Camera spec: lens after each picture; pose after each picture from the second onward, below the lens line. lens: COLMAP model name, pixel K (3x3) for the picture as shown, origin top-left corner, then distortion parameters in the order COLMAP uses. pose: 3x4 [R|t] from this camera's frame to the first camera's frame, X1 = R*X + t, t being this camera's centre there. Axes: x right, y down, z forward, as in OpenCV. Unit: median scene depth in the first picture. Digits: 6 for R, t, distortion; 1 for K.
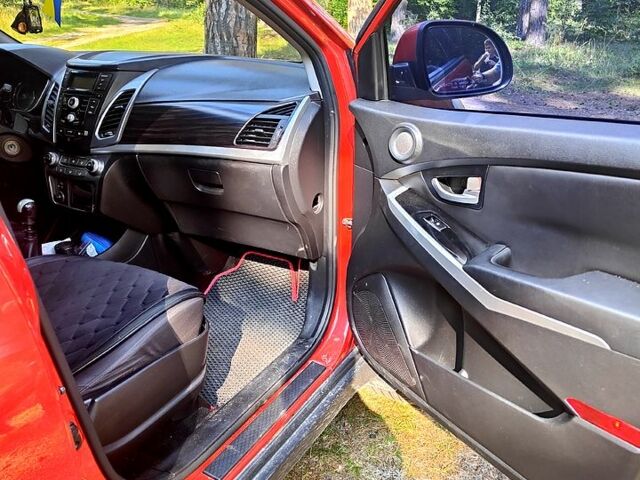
lens RADIAL K [[547.9, 0, 320.1], [0, 547.9, 241.7], [0, 0, 1]] dist [0.015560, -0.010383]
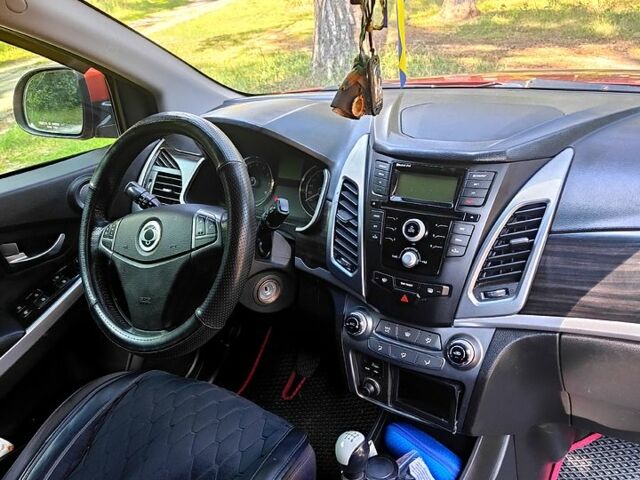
lens RADIAL K [[547.9, 0, 321.5], [0, 547.9, 238.5], [0, 0, 1]] dist [0.015560, -0.010383]
pose [[0.991224, -0.049337, -0.122643, -0.456575], [0.056166, 0.997021, 0.052864, -0.267850], [0.119670, -0.059288, 0.991042, 0.465146]]
